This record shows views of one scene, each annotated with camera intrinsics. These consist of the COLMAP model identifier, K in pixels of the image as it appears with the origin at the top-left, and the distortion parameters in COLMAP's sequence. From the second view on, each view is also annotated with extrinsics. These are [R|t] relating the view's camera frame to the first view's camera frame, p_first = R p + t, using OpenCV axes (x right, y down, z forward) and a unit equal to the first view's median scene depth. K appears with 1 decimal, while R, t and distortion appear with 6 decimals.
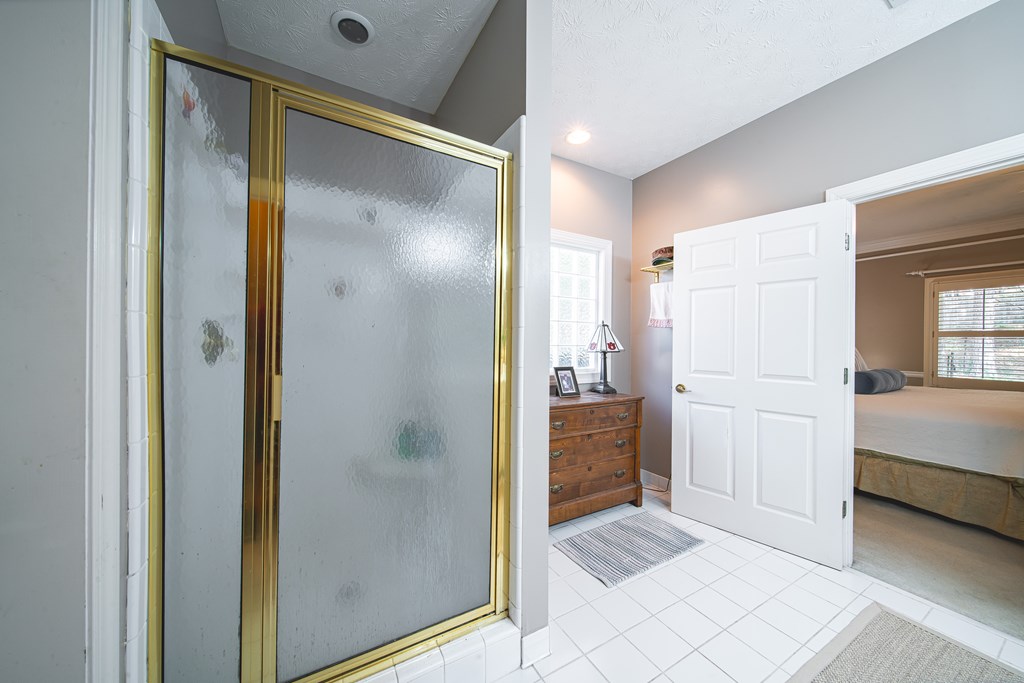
lens RADIAL K [[357.3, 0, 509.4], [0, 357.3, 342.8], [0, 0, 1]] dist [0.001418, -0.000138]
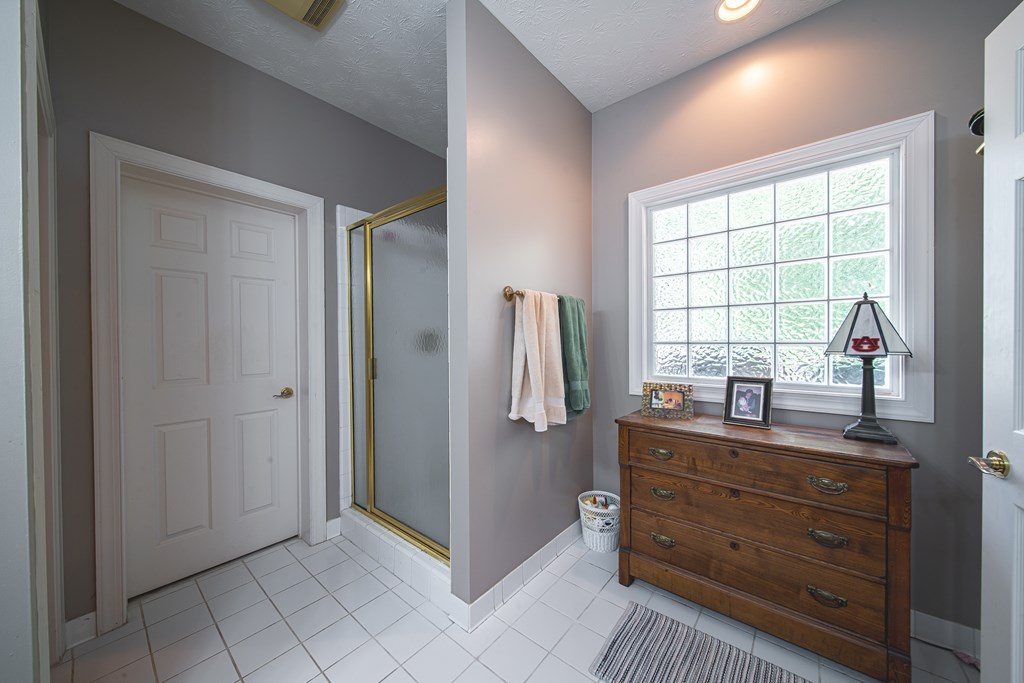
lens RADIAL K [[357.3, 0, 509.4], [0, 357.3, 342.8], [0, 0, 1]] dist [0.001418, -0.000138]
pose [[0.344131, -0.002783, -0.938917, 0.631154], [0.007073, 0.999975, -0.000371, 0.003871], [0.938895, -0.006513, 0.344142, 0.410097]]
